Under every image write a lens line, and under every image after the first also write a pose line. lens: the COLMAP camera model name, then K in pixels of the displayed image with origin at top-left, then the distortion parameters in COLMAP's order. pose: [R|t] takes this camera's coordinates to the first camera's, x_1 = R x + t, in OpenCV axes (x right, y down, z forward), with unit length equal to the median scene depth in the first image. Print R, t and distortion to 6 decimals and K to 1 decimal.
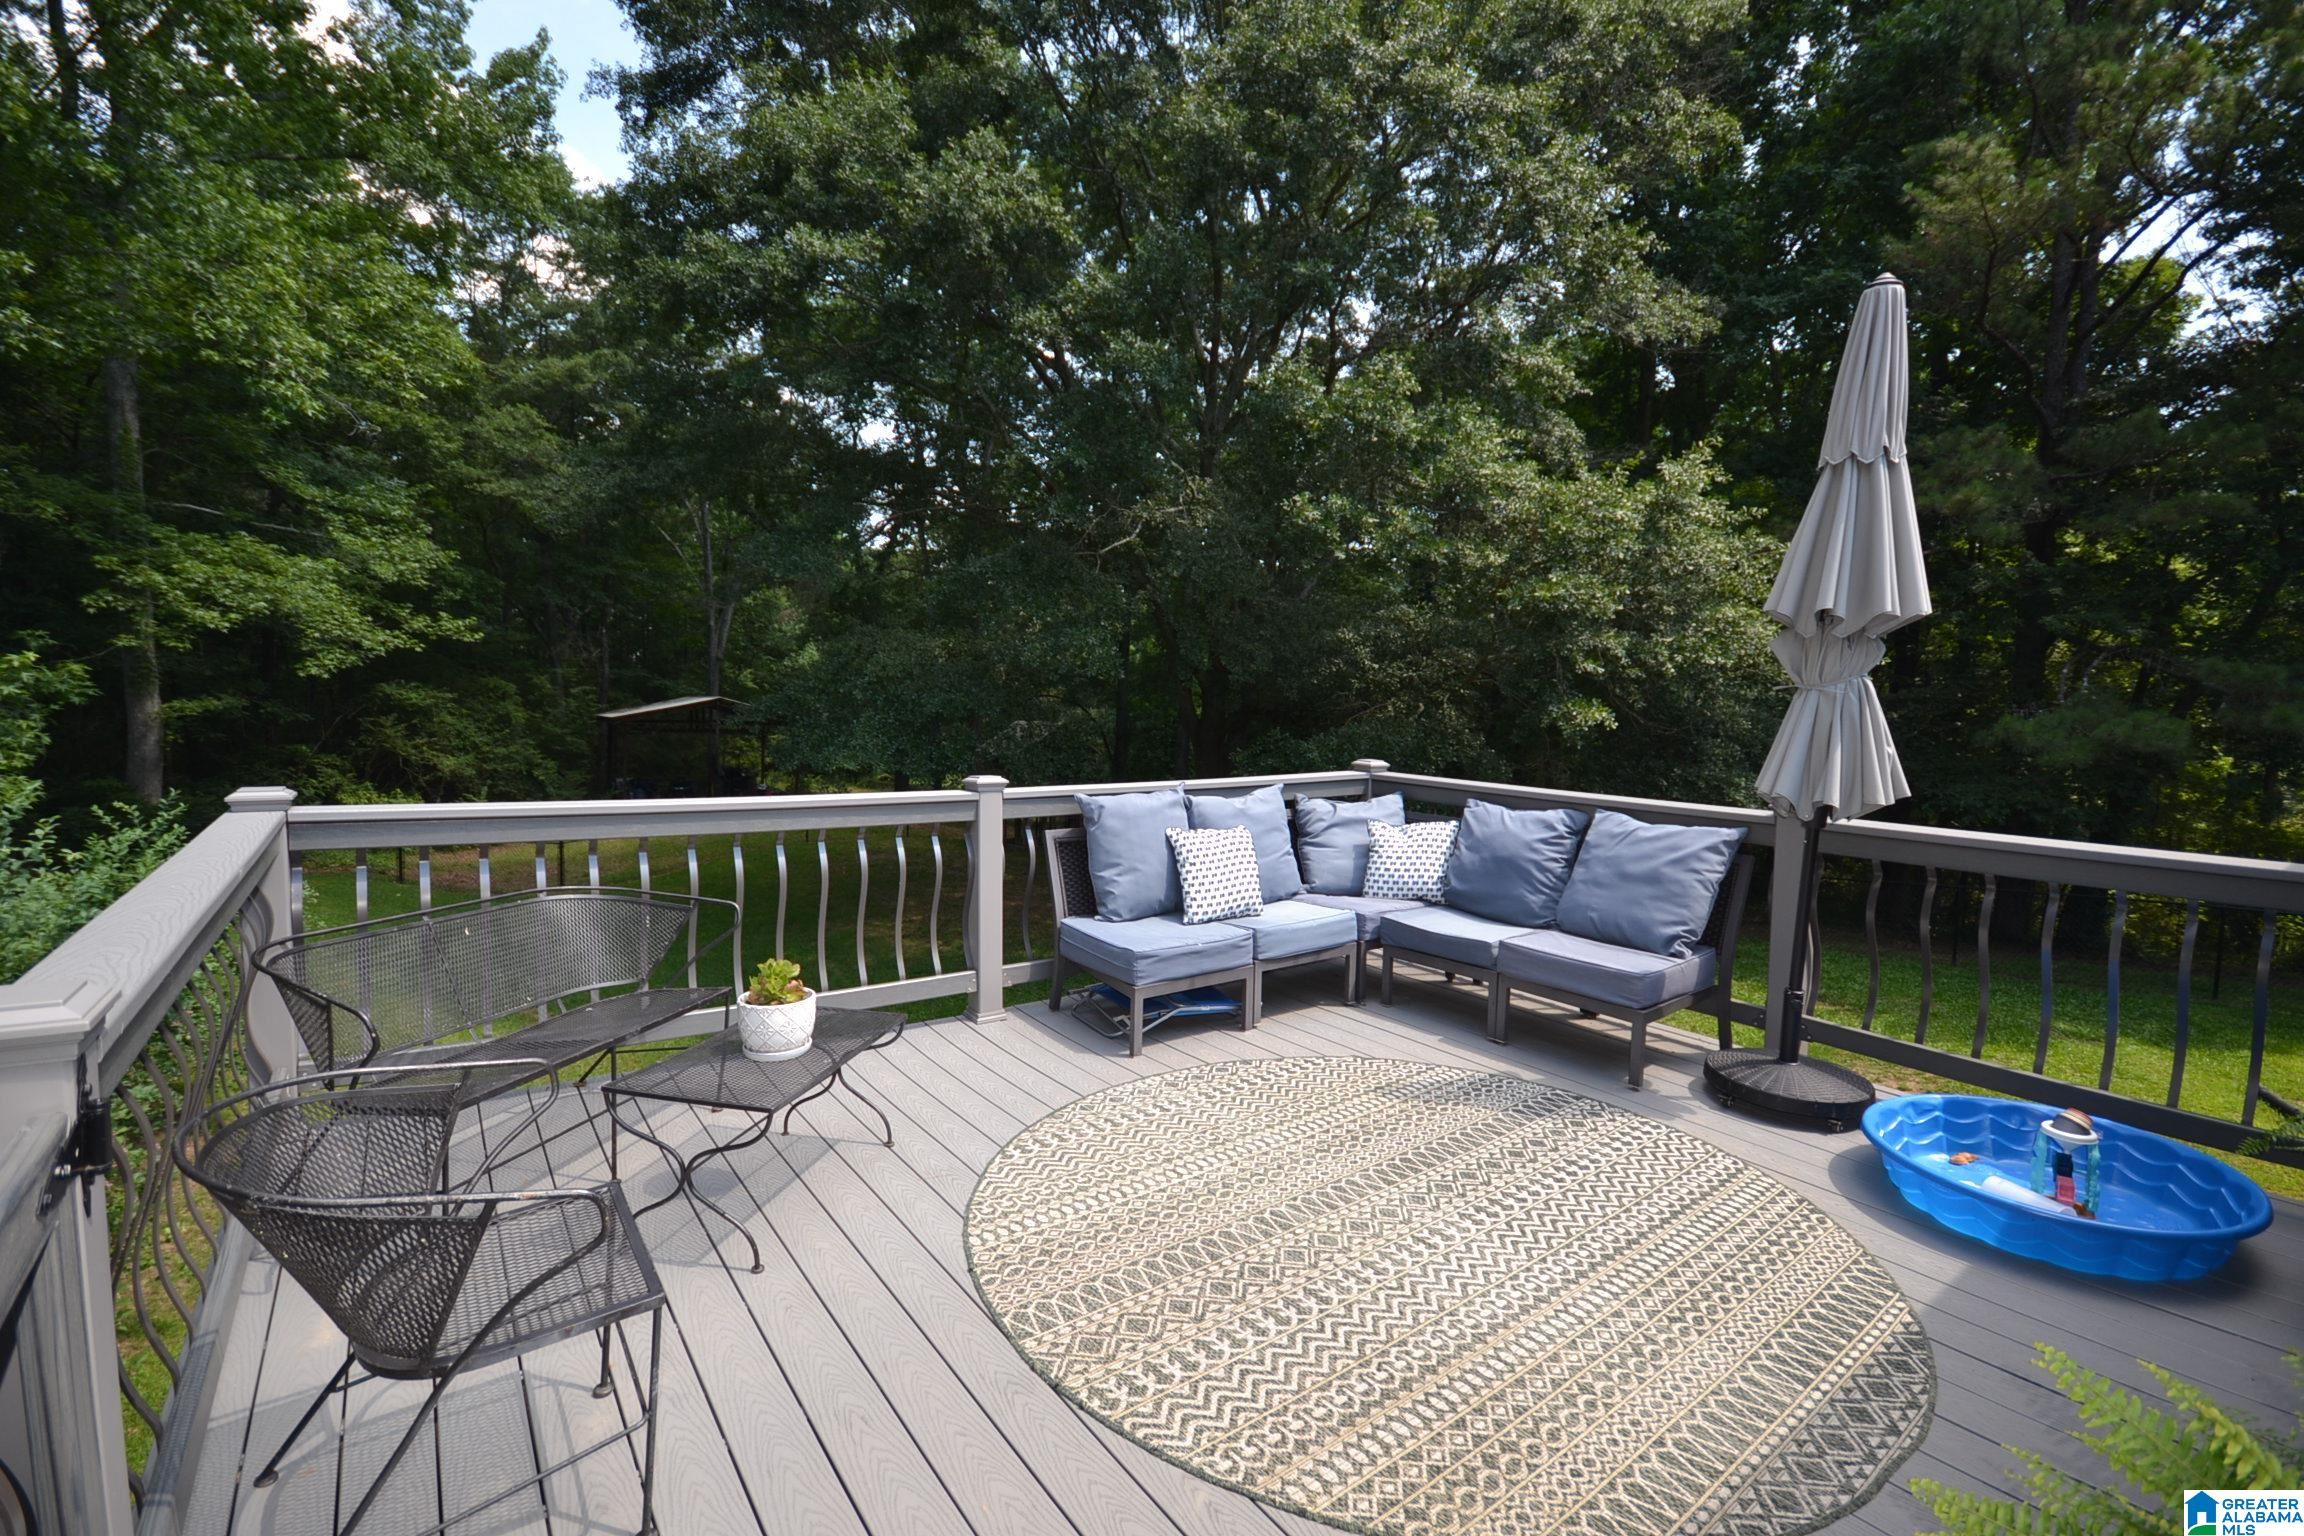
lens RADIAL K [[1020.9, 0, 1141.0], [0, 1020.9, 765.5], [0, 0, 1]] dist [0.020593, -0.017446]
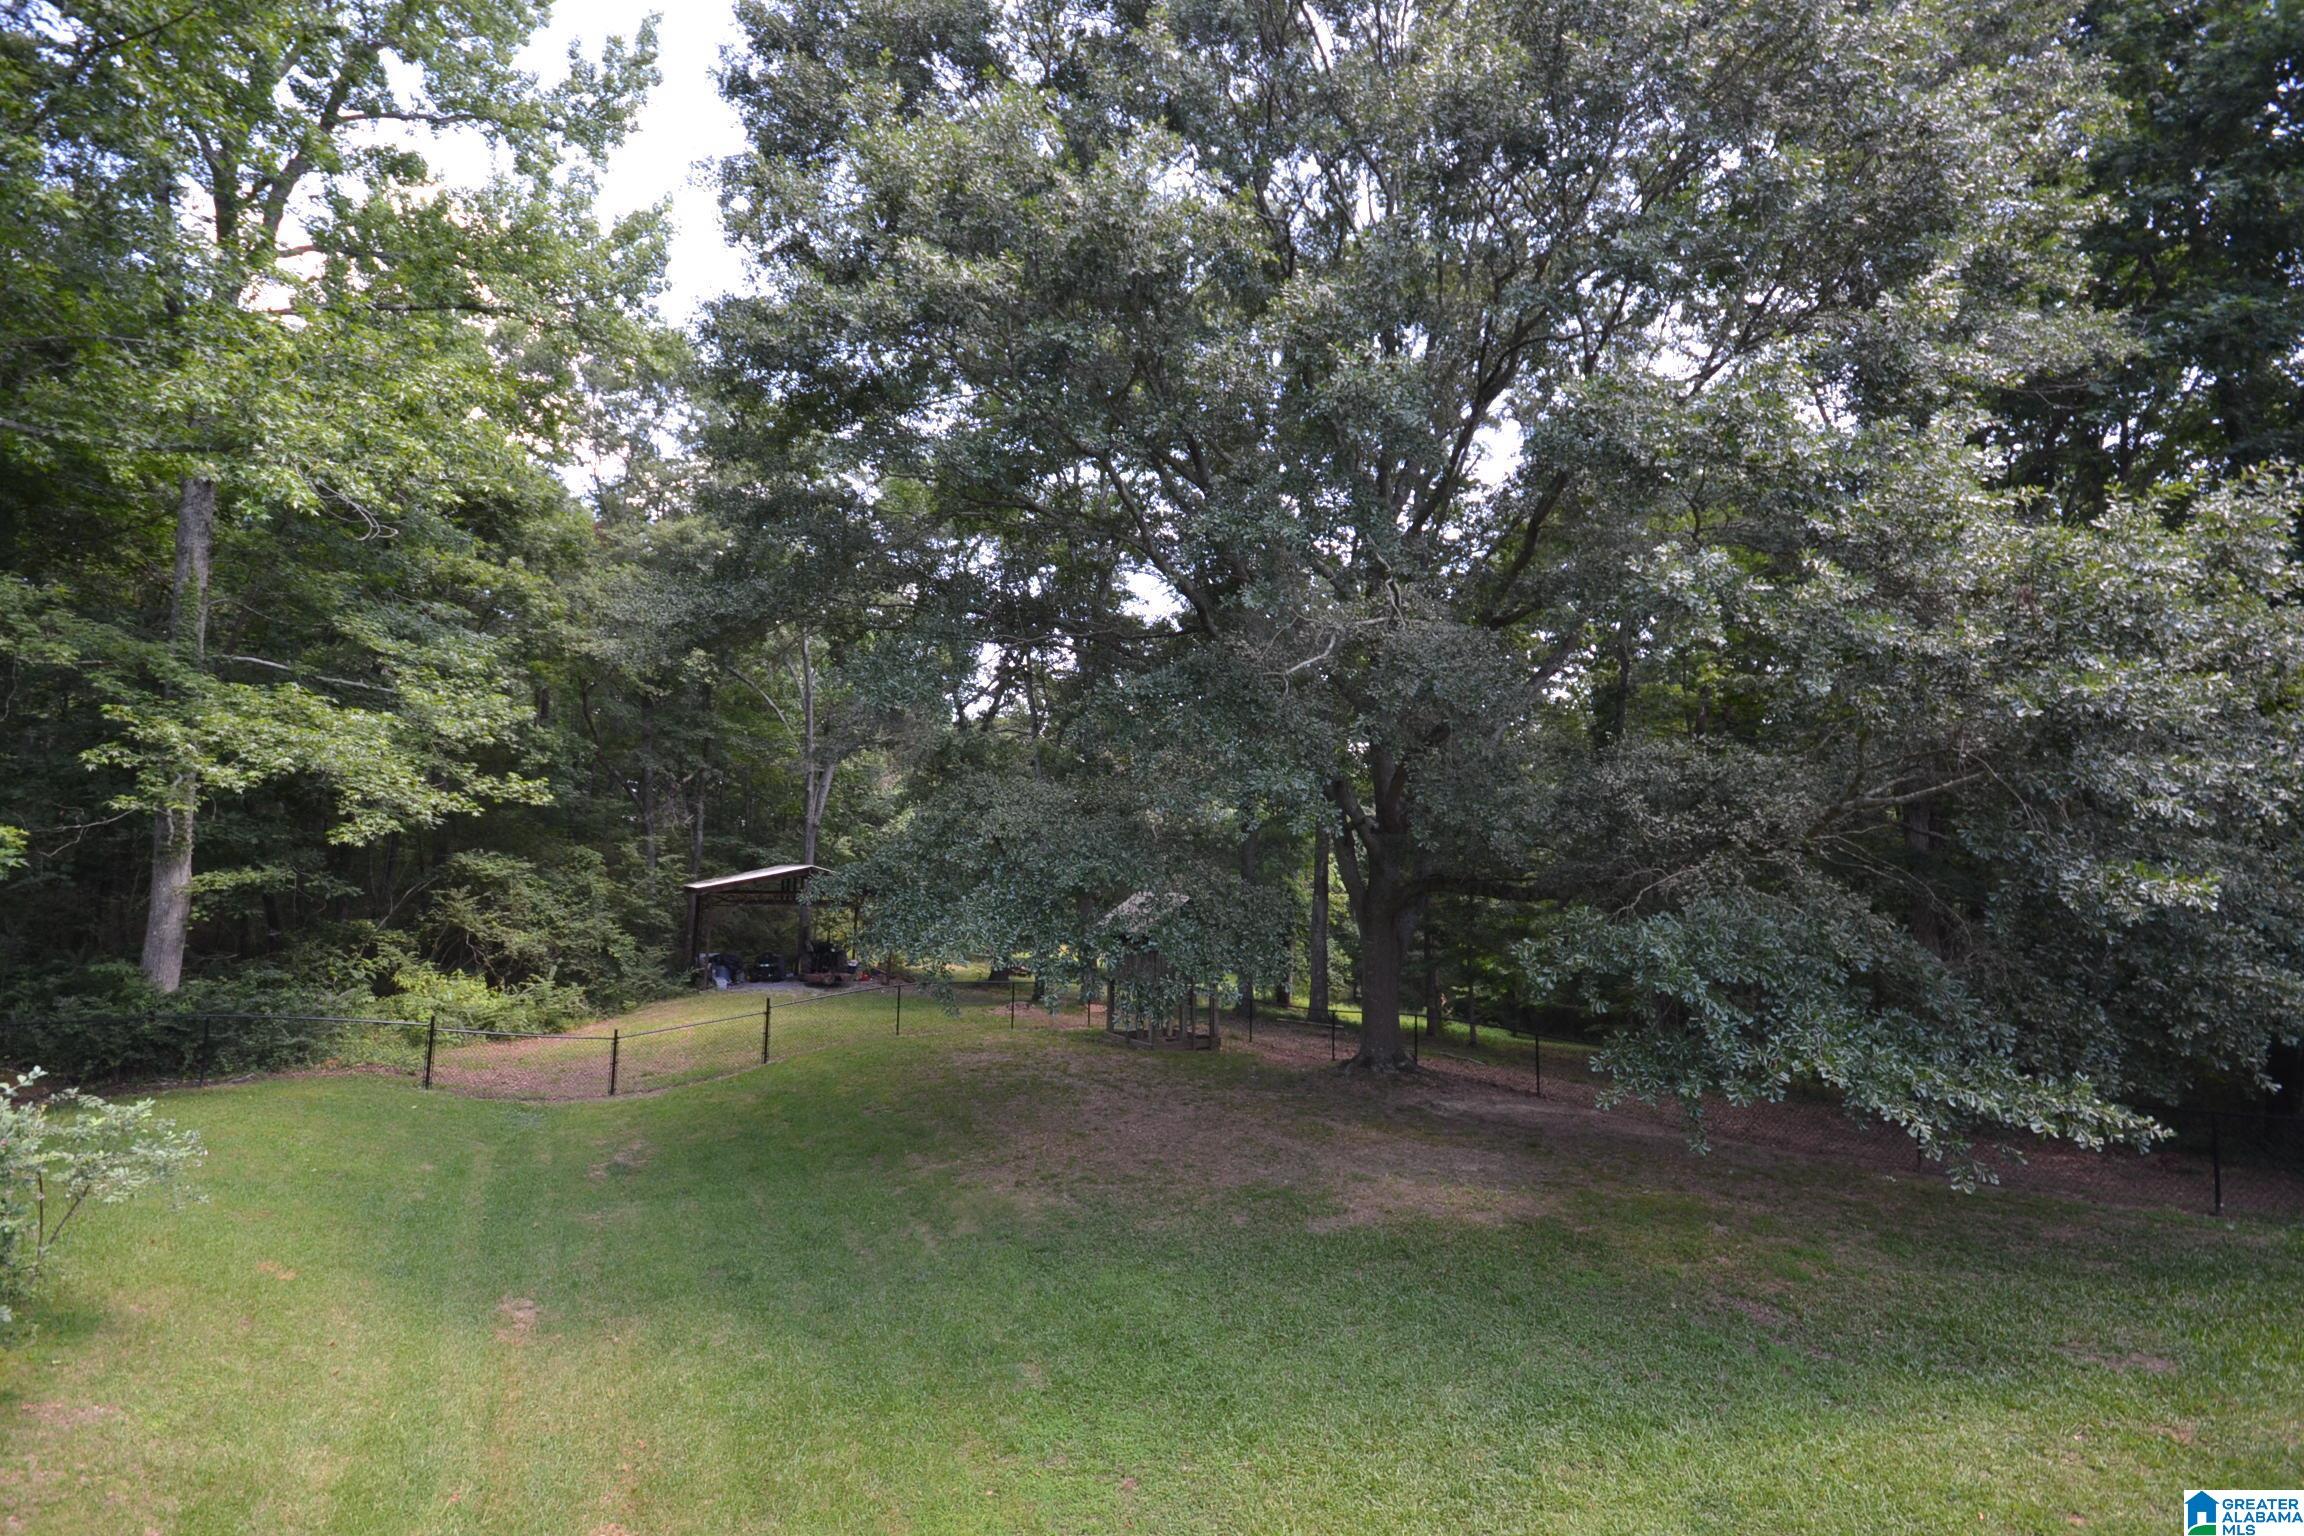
lens RADIAL K [[1020.9, 0, 1141.0], [0, 1020.9, 765.5], [0, 0, 1]] dist [0.020593, -0.017446]
pose [[0.996115, -0.013341, -0.087050, -0.058518], [-0.000866, 0.986927, -0.161167, -0.012419], [0.088063, 0.160616, 0.983081, 0.182145]]
